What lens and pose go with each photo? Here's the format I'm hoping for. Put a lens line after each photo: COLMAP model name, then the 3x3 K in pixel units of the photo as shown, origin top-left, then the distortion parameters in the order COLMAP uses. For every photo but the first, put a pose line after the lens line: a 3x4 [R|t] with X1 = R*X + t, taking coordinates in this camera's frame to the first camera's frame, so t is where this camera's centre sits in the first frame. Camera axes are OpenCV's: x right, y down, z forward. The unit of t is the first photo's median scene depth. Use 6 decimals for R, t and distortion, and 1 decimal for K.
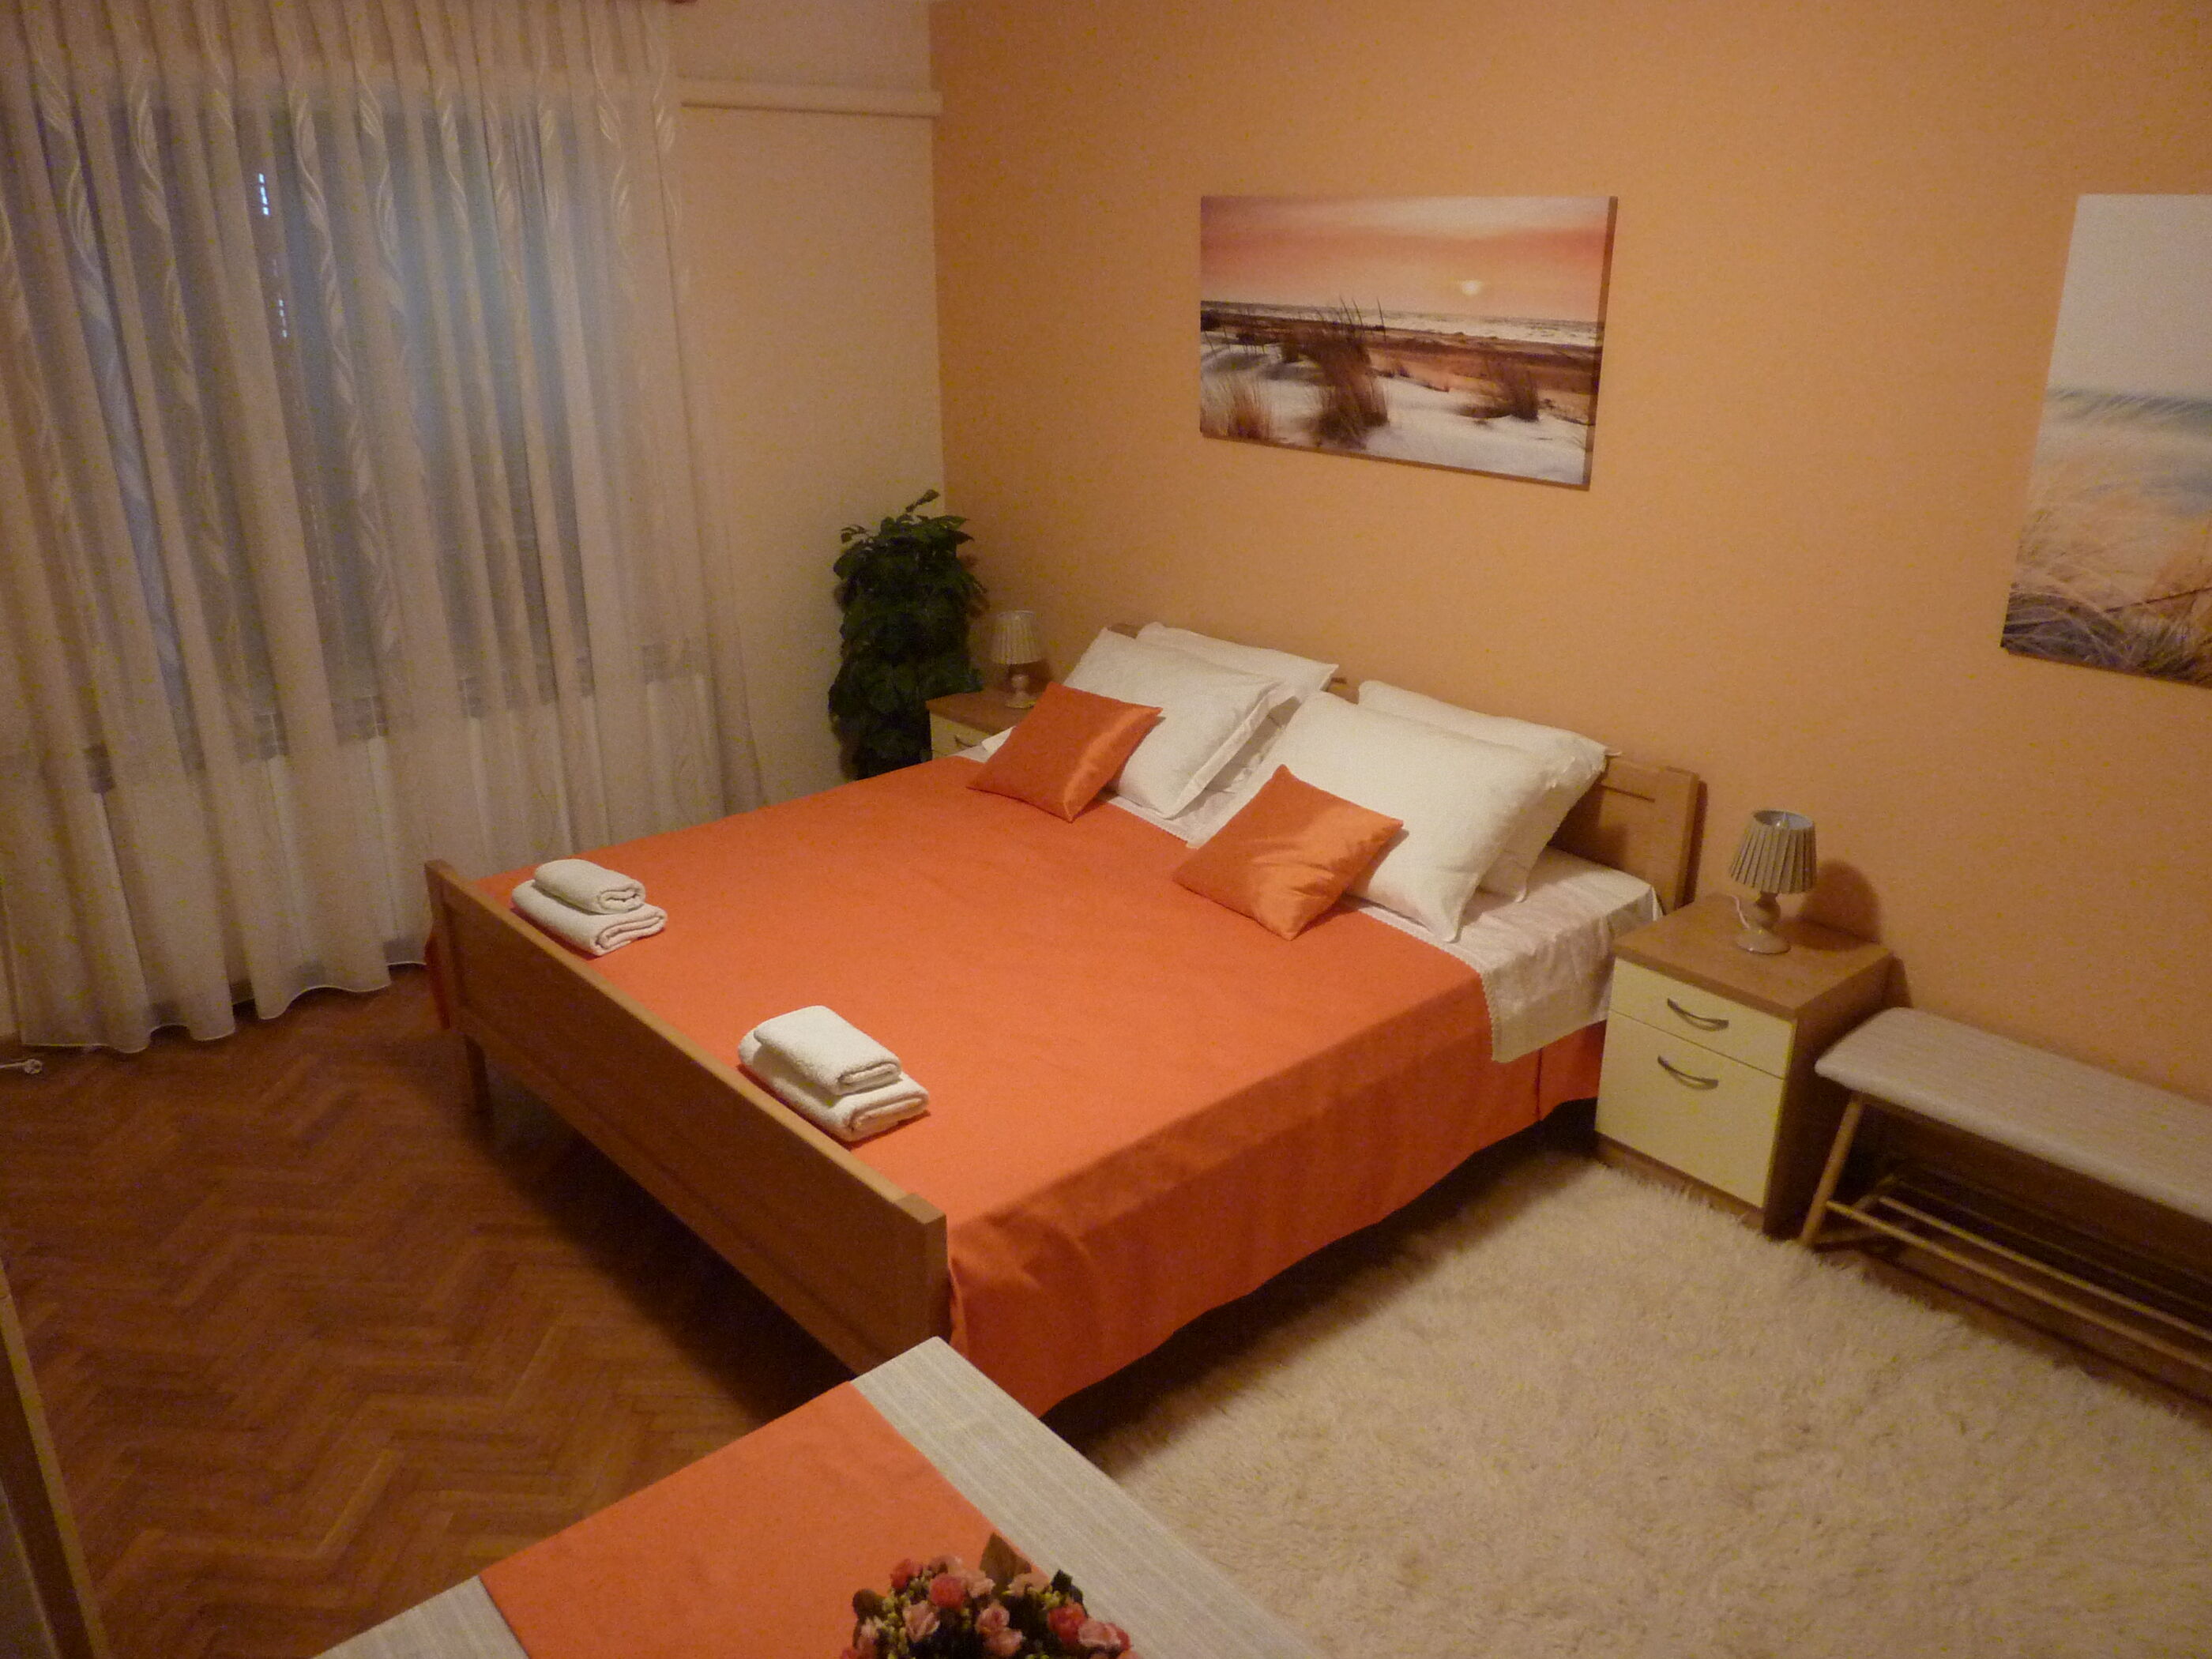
lens RADIAL K [[1643.0, 0, 1122.3], [0, 1643.0, 826.1], [0, 0, 1]] dist [-0.023500, -0.010846]
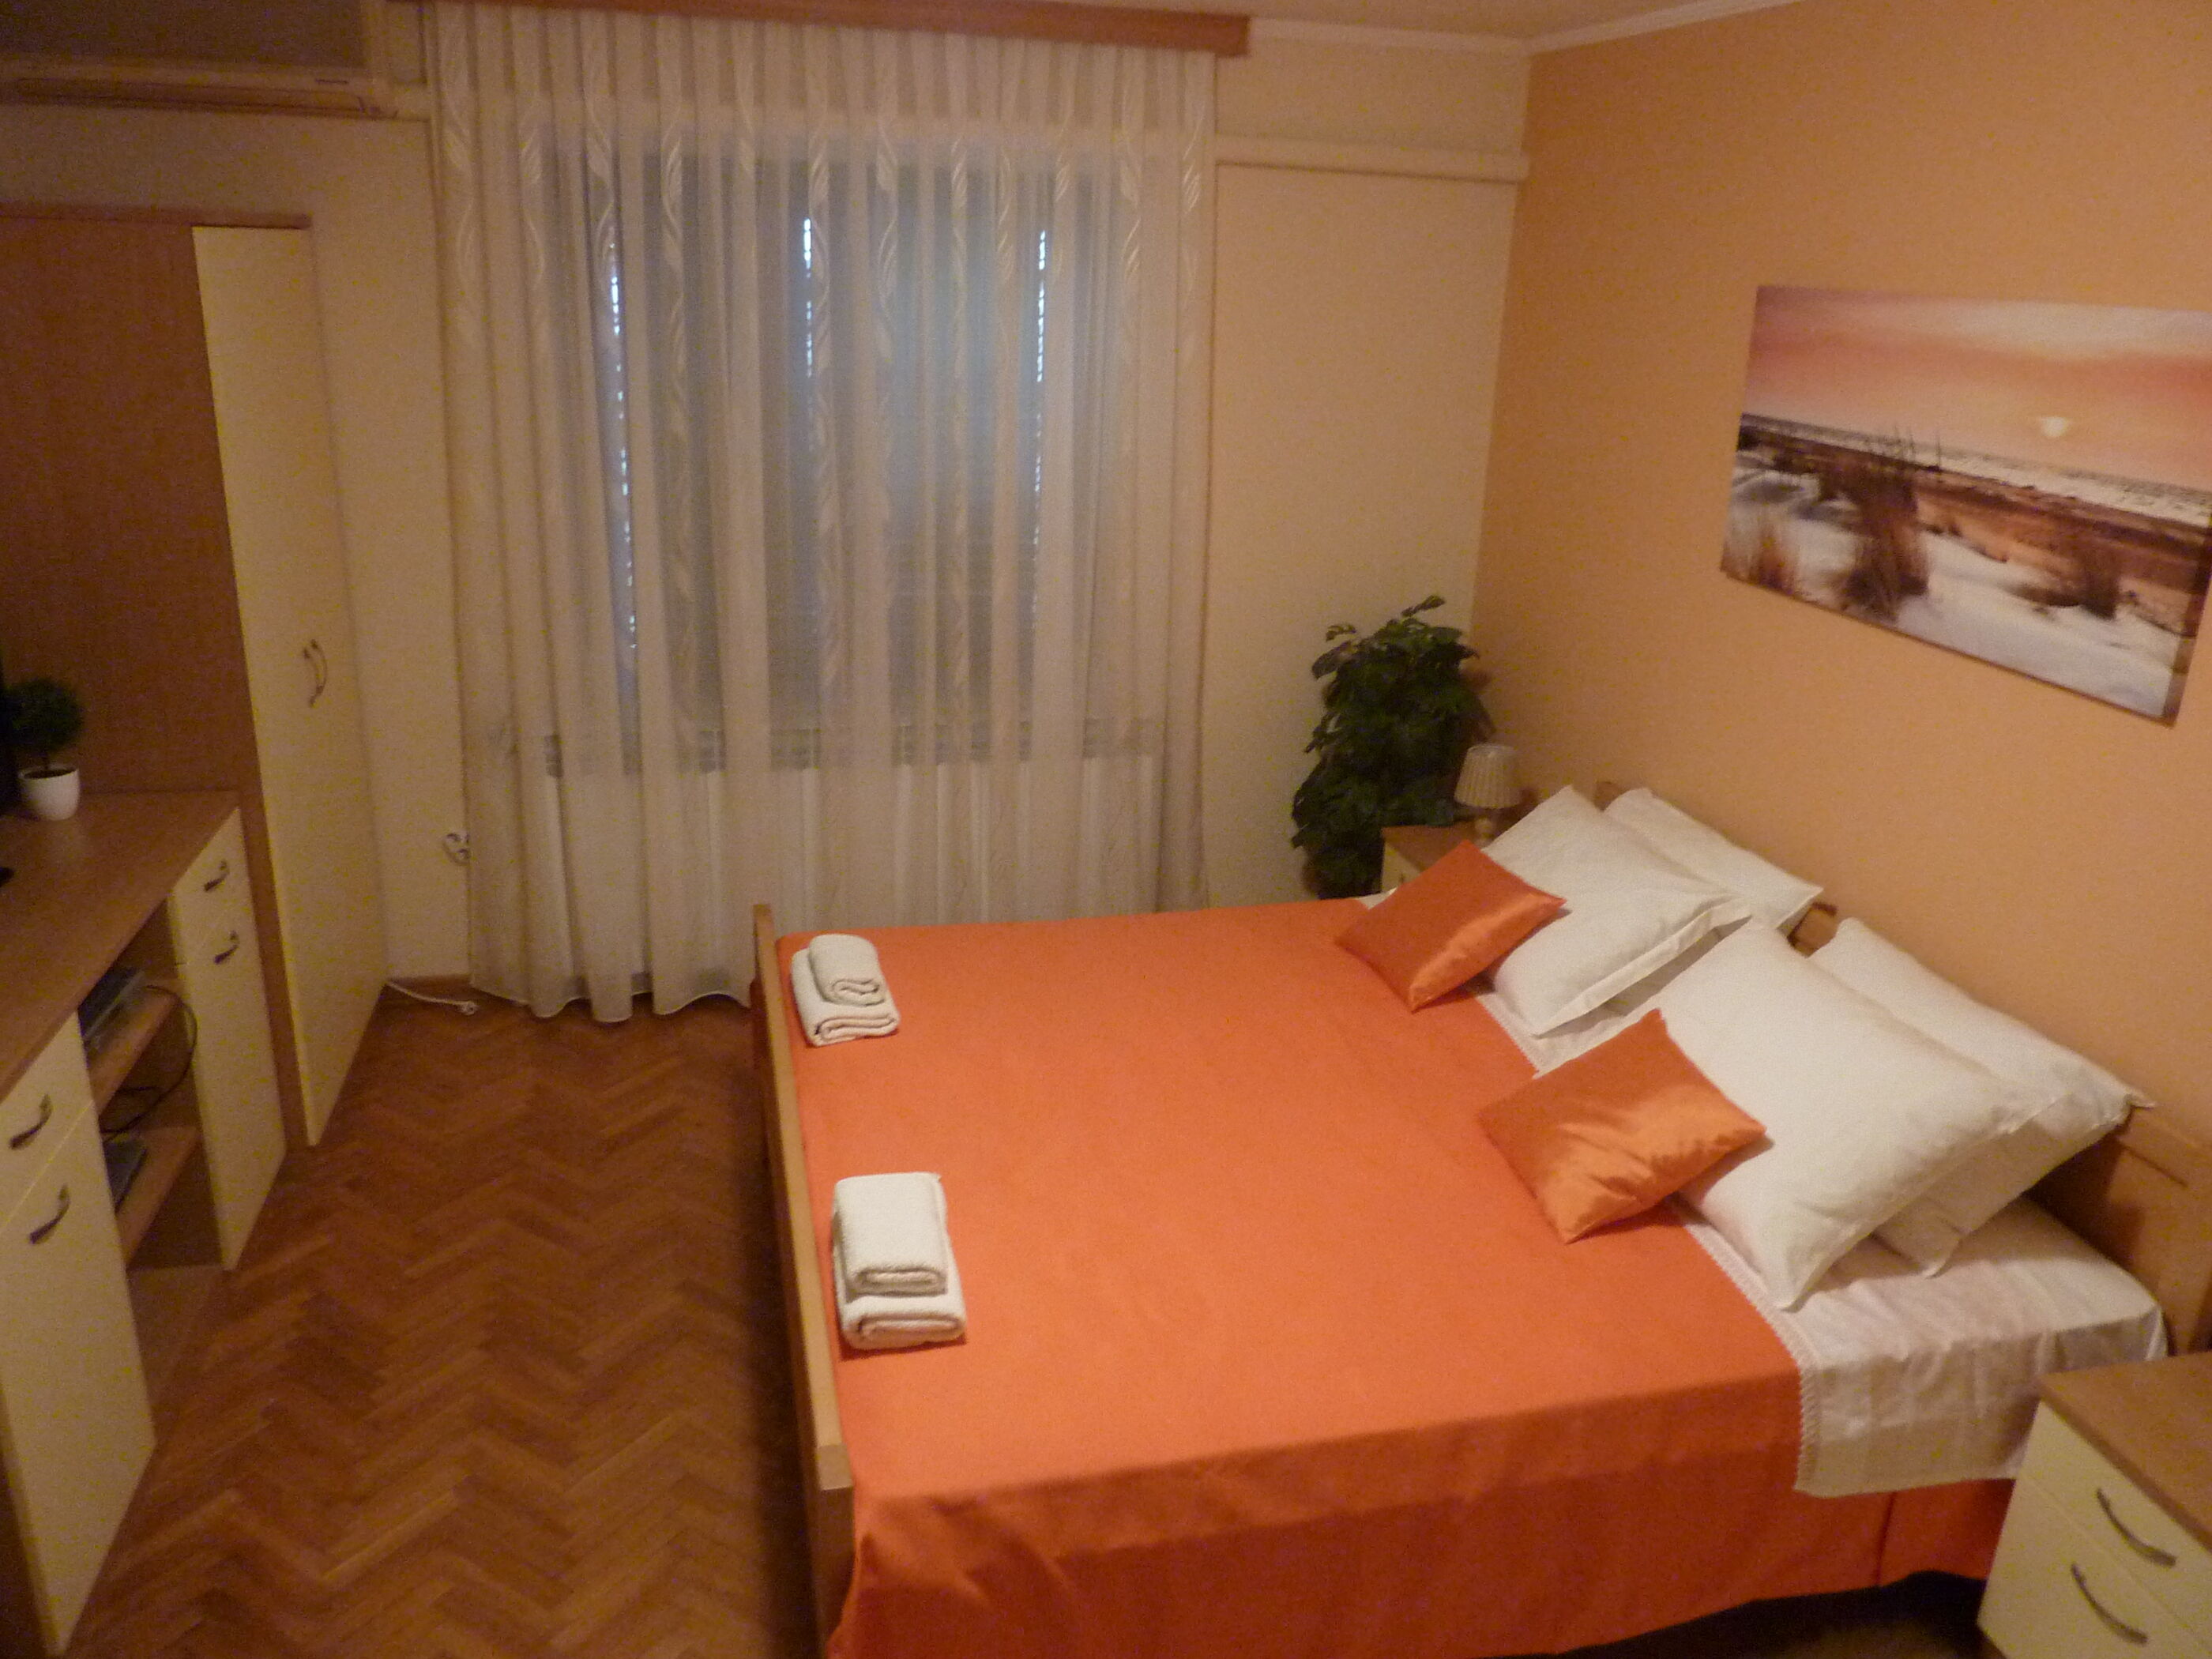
lens RADIAL K [[1643.0, 0, 1121.7], [0, 1643.0, 827.4], [0, 0, 1]] dist [-0.023500, -0.010846]
pose [[0.880712, 0.186065, -0.435576, 0.195846], [-0.200759, 0.979561, 0.012515, -0.080217], [0.429002, 0.076423, 0.900065, 0.184565]]
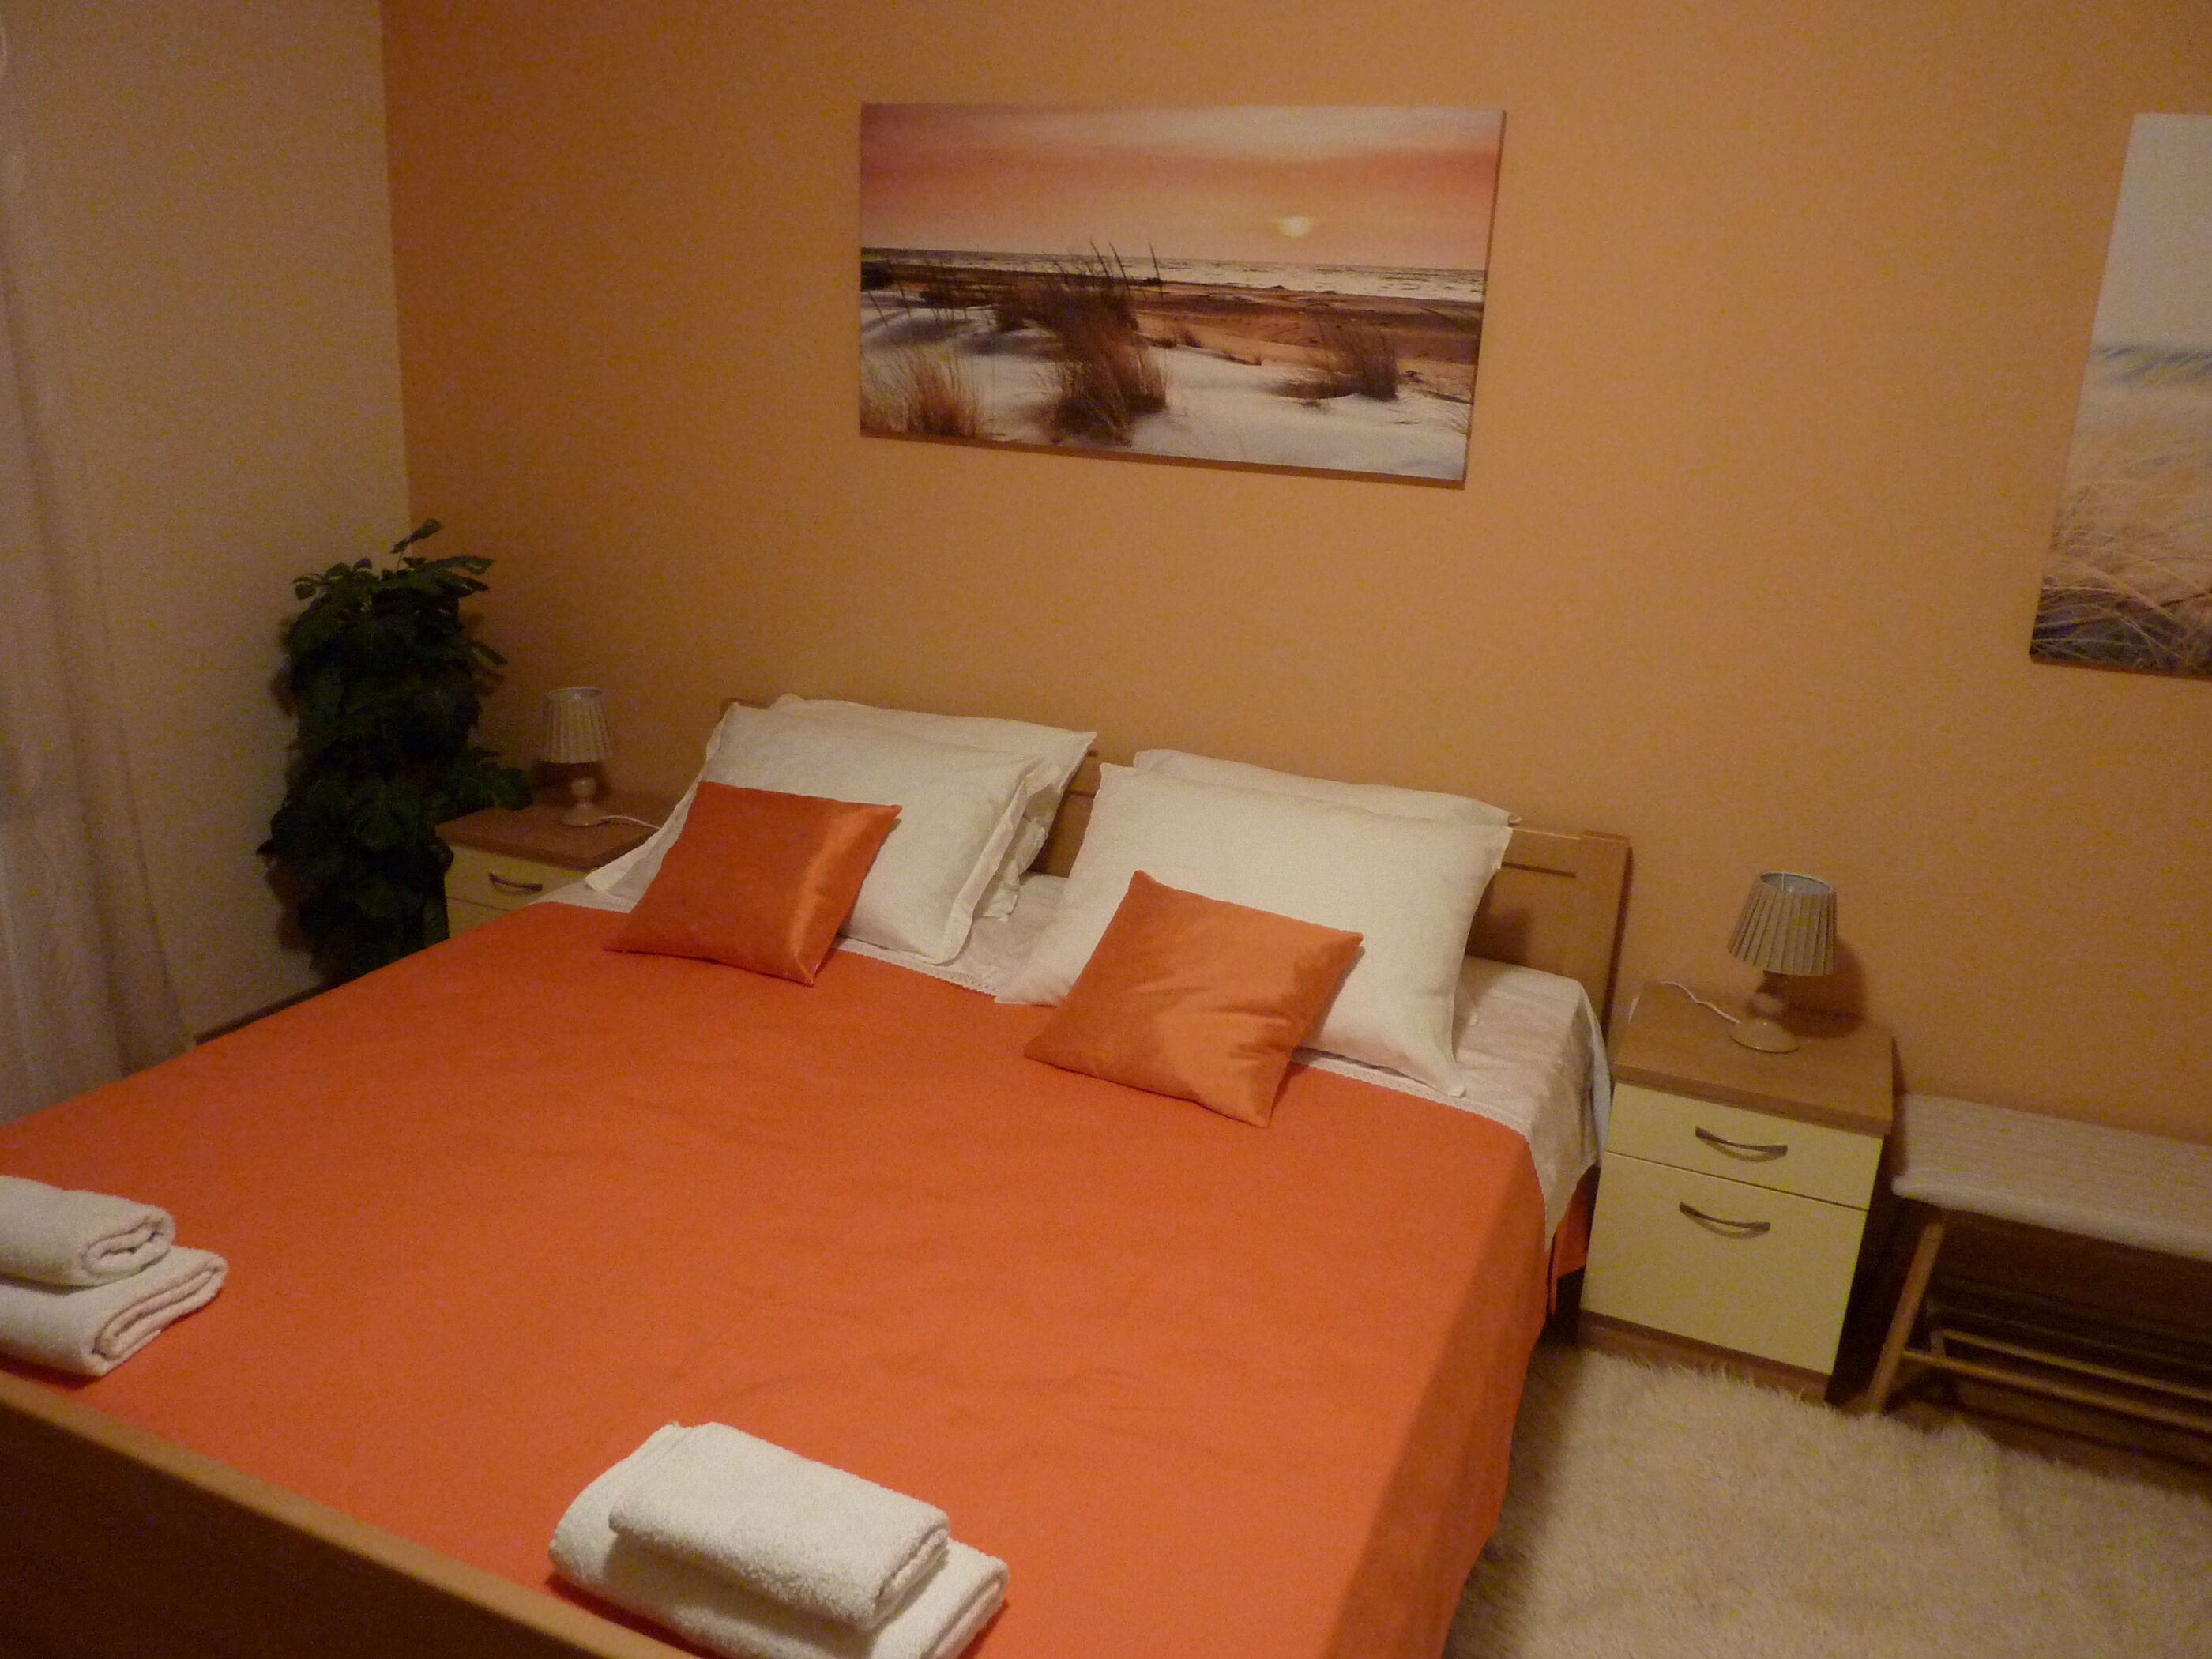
lens RADIAL K [[1643.0, 0, 1120.1], [0, 1643.0, 831.9], [0, 0, 1]] dist [-0.023500, -0.010846]
pose [[0.902897, -0.078287, 0.422668, -0.205118], [0.100826, 0.994415, -0.031197, -0.033021], [-0.417865, 0.070783, 0.905747, 0.363533]]
